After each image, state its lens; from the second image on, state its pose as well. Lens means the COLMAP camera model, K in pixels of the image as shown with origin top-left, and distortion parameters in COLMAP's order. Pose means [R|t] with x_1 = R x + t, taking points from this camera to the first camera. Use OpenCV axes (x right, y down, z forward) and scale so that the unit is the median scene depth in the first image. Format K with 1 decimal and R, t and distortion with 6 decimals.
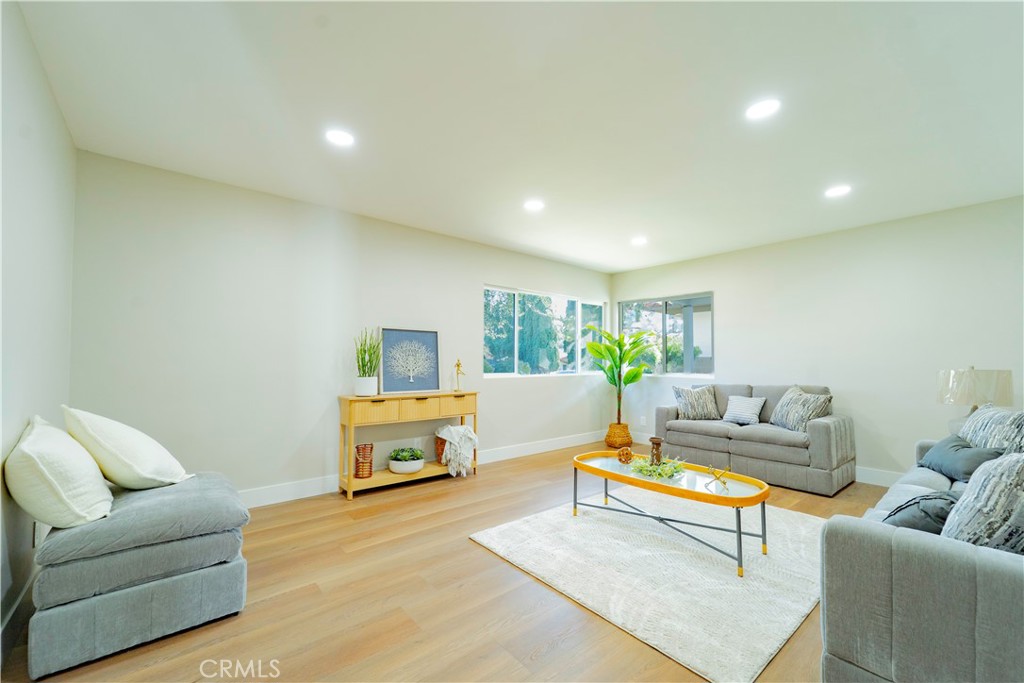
lens RADIAL K [[414.7, 0, 509.8], [0, 414.7, 344.5], [0, 0, 1]] dist [0.001260, -0.000422]
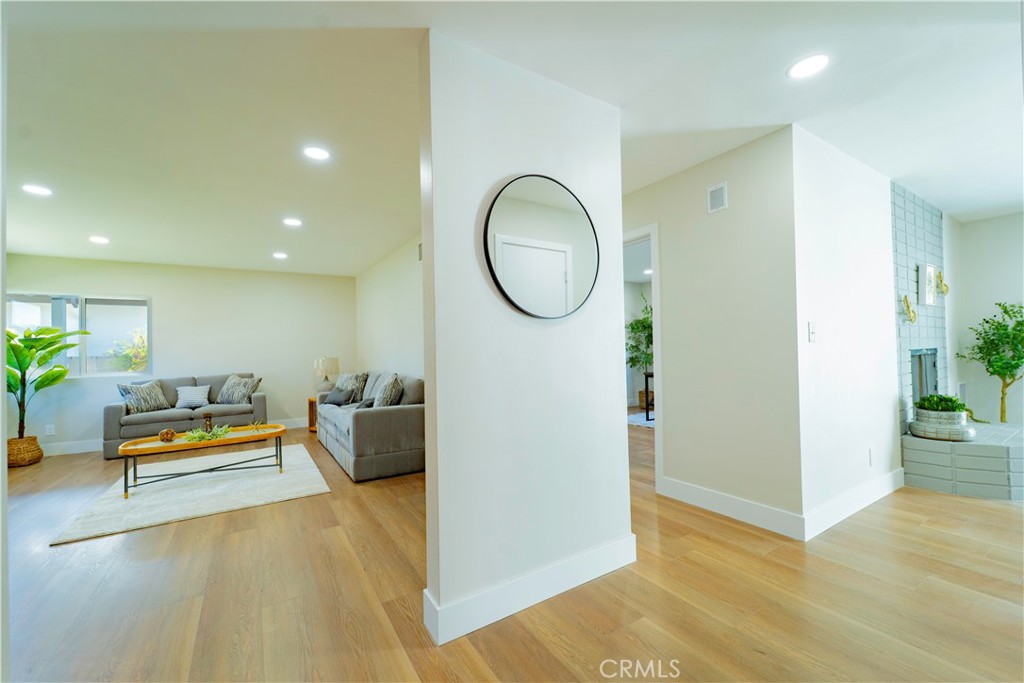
lens RADIAL K [[414.7, 0, 509.8], [0, 414.7, 344.5], [0, 0, 1]] dist [0.001260, -0.000422]
pose [[0.119607, 0.002135, 0.992819, -0.572593], [-0.009505, 0.999954, -0.001005, -0.009889], [-0.992776, -0.009317, 0.119622, -0.111734]]
